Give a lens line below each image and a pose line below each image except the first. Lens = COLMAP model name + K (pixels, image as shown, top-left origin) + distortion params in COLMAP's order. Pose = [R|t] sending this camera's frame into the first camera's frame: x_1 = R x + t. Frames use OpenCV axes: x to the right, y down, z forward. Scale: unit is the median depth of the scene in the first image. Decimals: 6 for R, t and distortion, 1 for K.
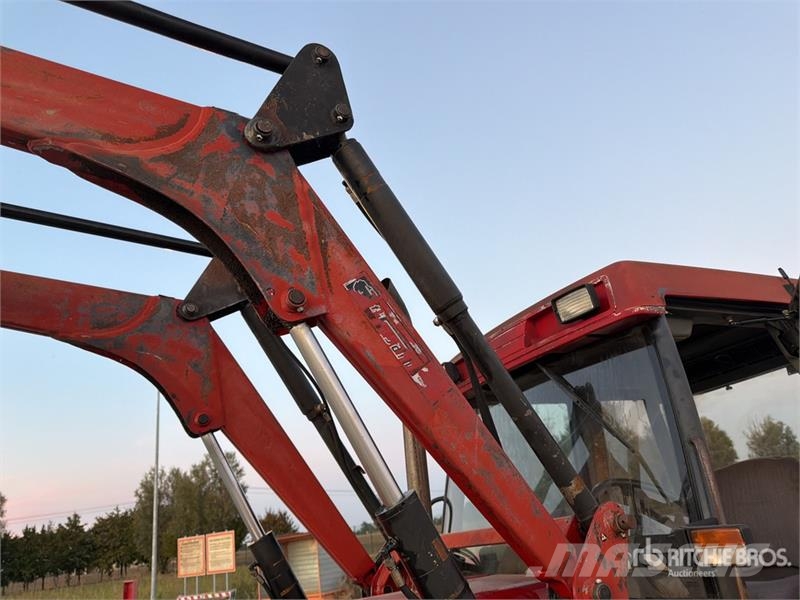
lens RADIAL K [[561.4, 0, 397.0], [0, 561.4, 303.8], [0, 0, 1]] dist [0.059490, -0.078292]
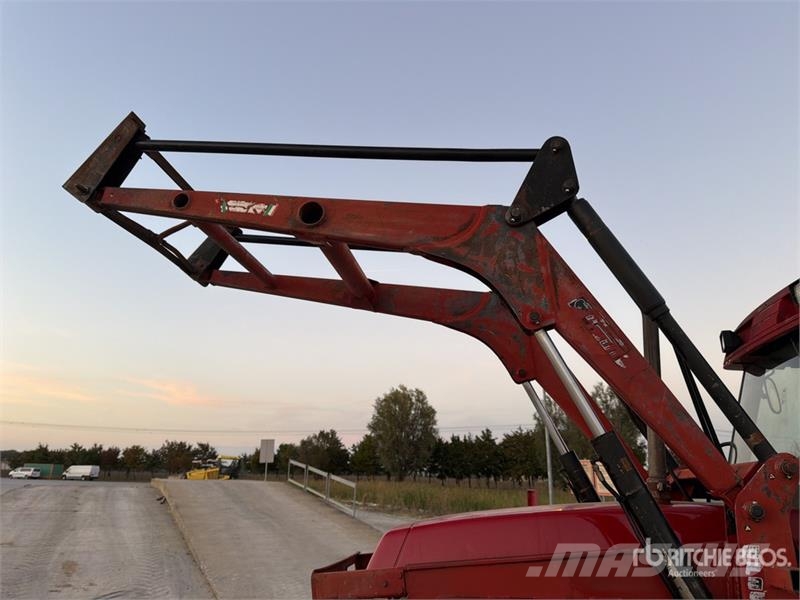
lens RADIAL K [[555.6, 0, 395.3], [0, 555.6, 300.1], [0, 0, 1]] dist [0.110645, -0.160336]
pose [[0.790889, -0.039792, -0.610665, 0.439377], [0.106252, 0.991656, 0.072992, -0.189006], [0.602665, -0.122613, 0.788518, -0.509403]]
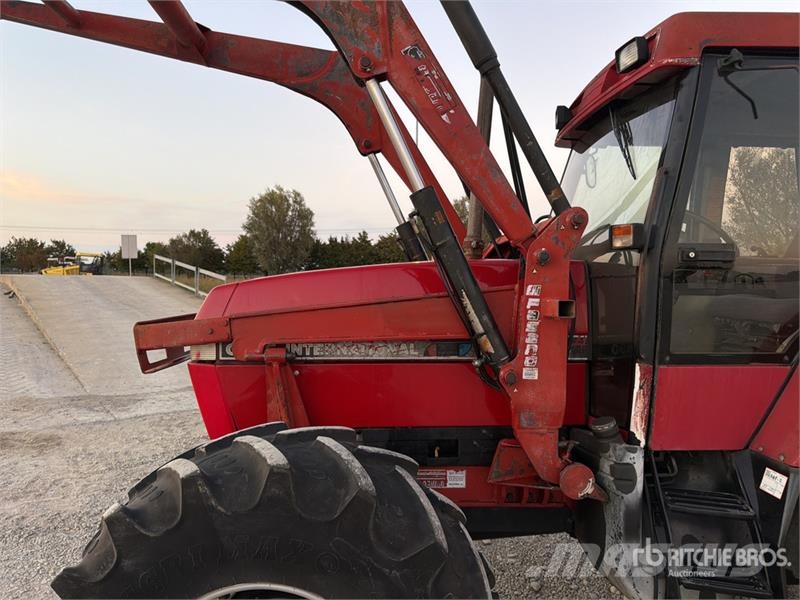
lens RADIAL K [[556.5, 0, 398.9], [0, 556.5, 302.2], [0, 0, 1]] dist [0.121530, -0.200662]
pose [[0.902075, 0.159514, -0.401019, 0.542813], [0.029151, 0.904546, 0.425377, -0.061021], [0.430594, -0.395413, 0.811318, -0.449224]]
